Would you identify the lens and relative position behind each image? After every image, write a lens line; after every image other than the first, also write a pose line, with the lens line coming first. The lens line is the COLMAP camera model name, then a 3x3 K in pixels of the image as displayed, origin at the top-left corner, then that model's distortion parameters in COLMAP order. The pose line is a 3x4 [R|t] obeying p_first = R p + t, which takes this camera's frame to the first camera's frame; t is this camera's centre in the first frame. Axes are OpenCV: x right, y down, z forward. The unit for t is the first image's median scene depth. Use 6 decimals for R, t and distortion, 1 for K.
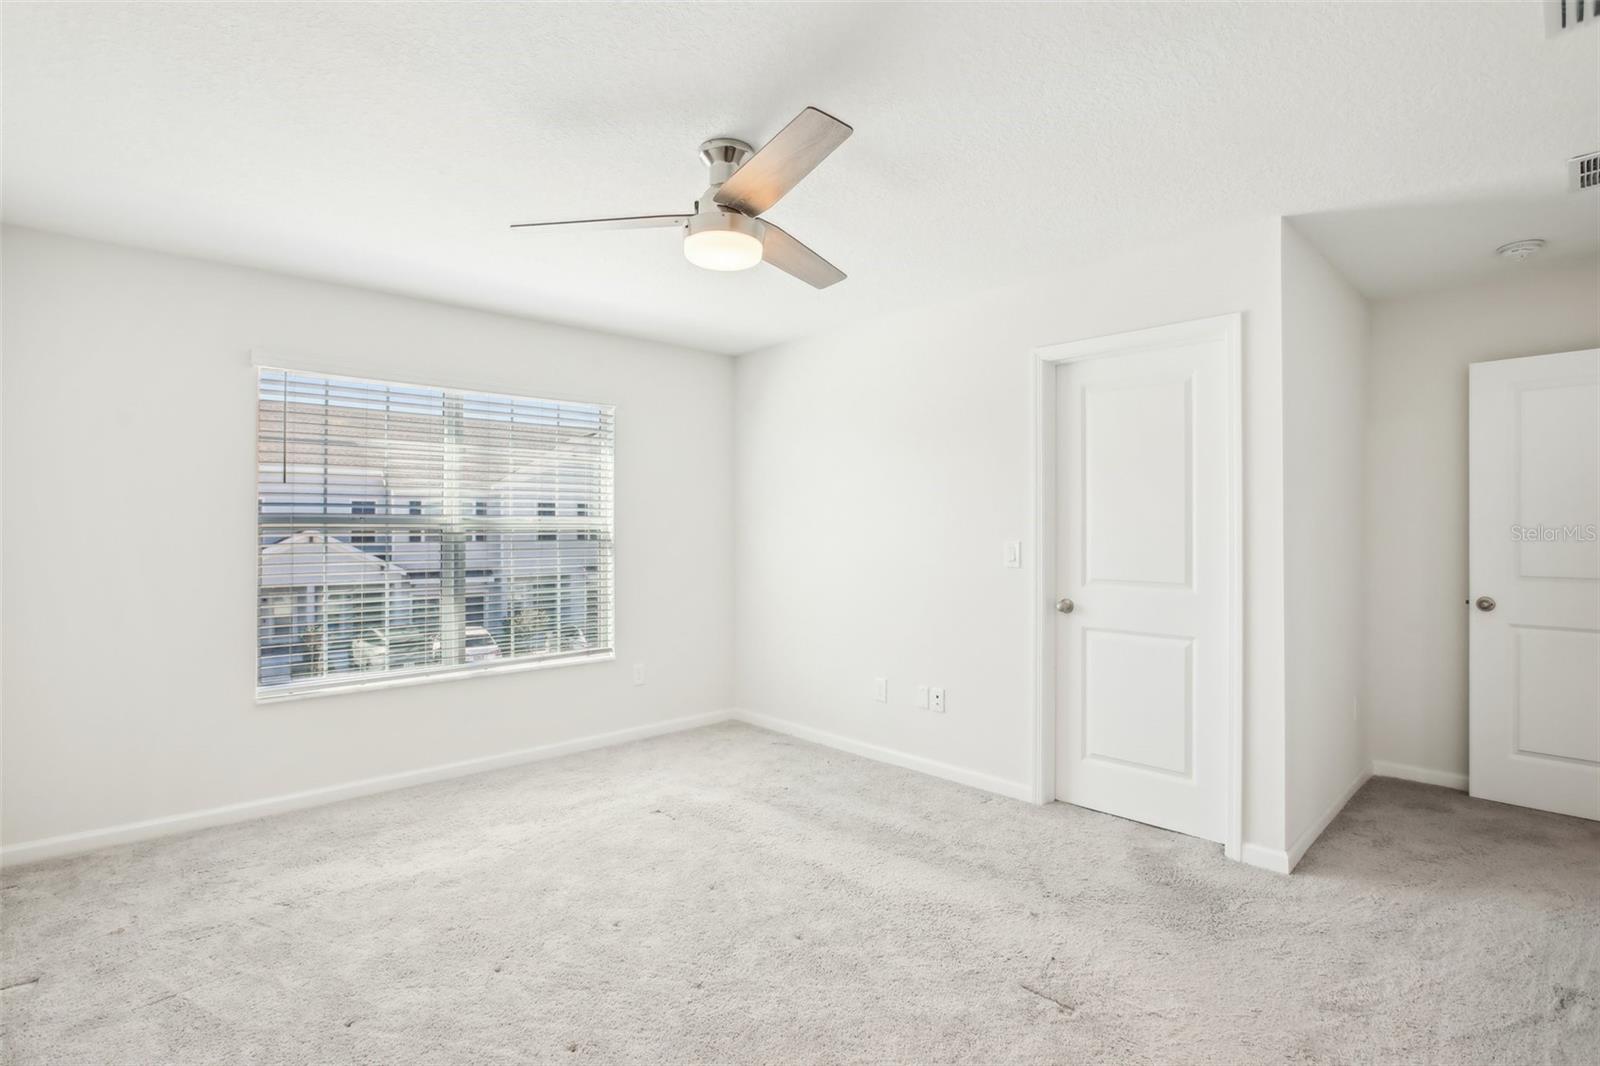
lens RADIAL K [[770.9, 0, 807.1], [0, 770.9, 526.1], [0, 0, 1]] dist [-0.001429, -0.000107]
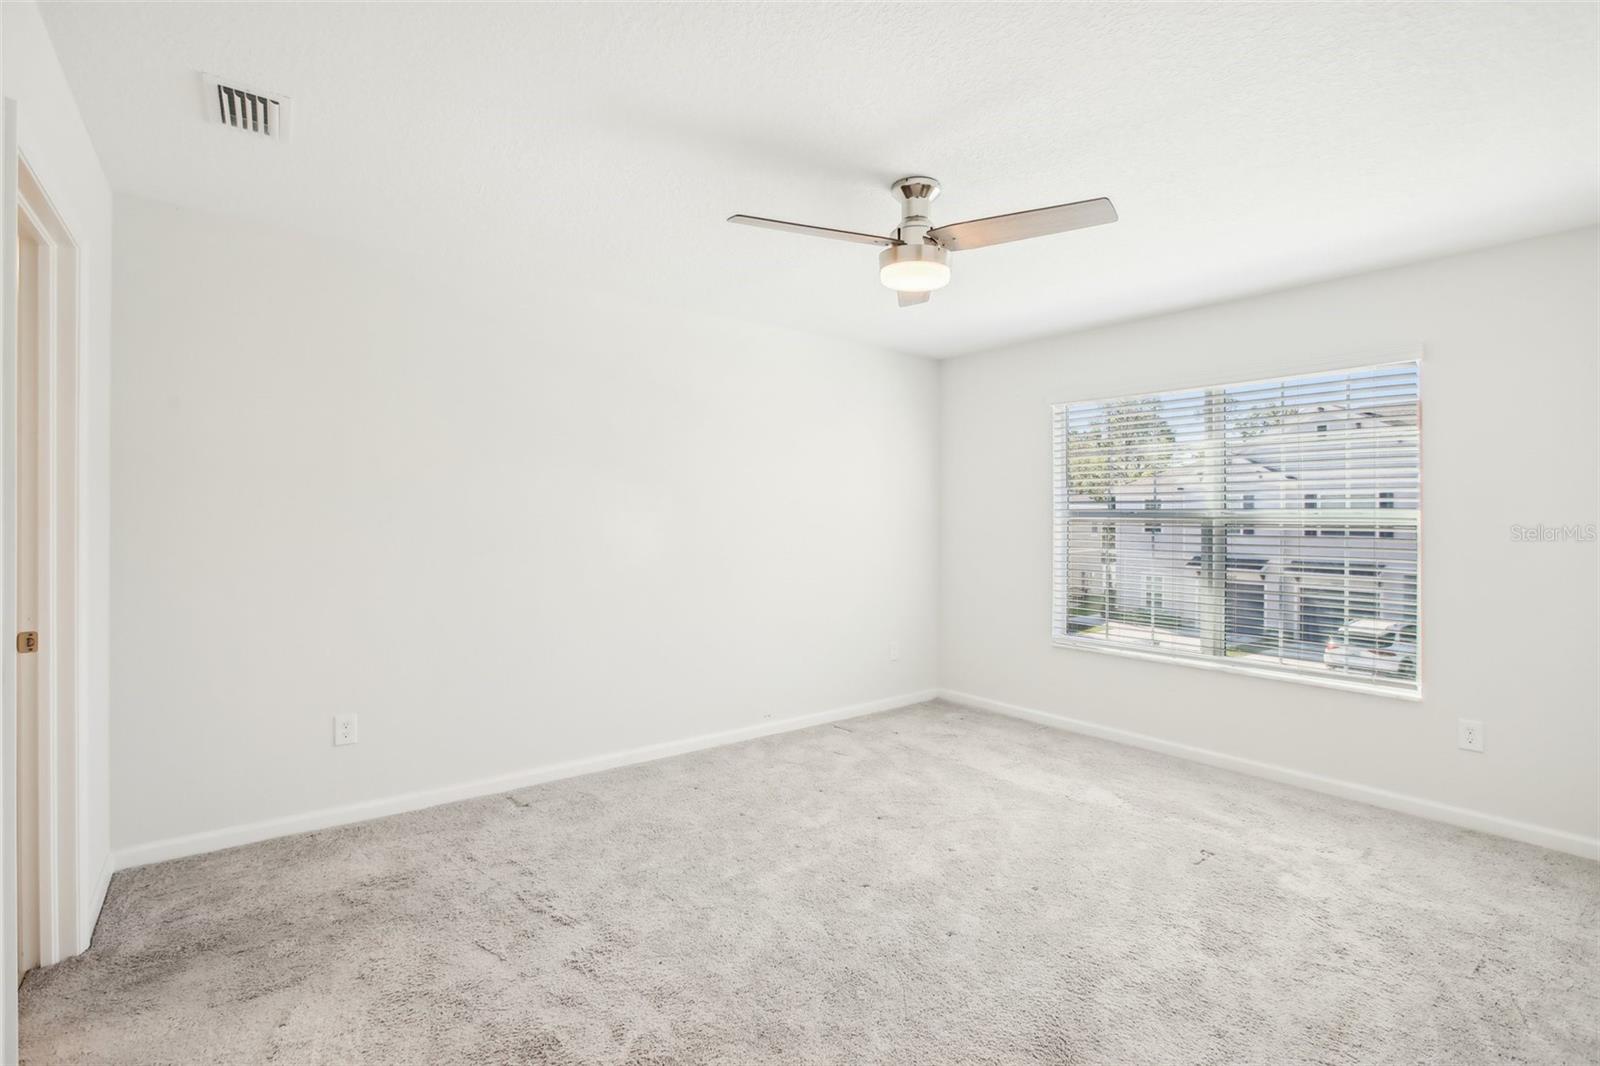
lens RADIAL K [[770.9, 0, 807.1], [0, 770.9, 526.1], [0, 0, 1]] dist [-0.001429, -0.000107]
pose [[-0.058680, 0.010264, -0.998224, 0.613519], [-0.003474, 0.999939, 0.010486, -0.000904], [0.998271, 0.004083, -0.058641, 0.539121]]
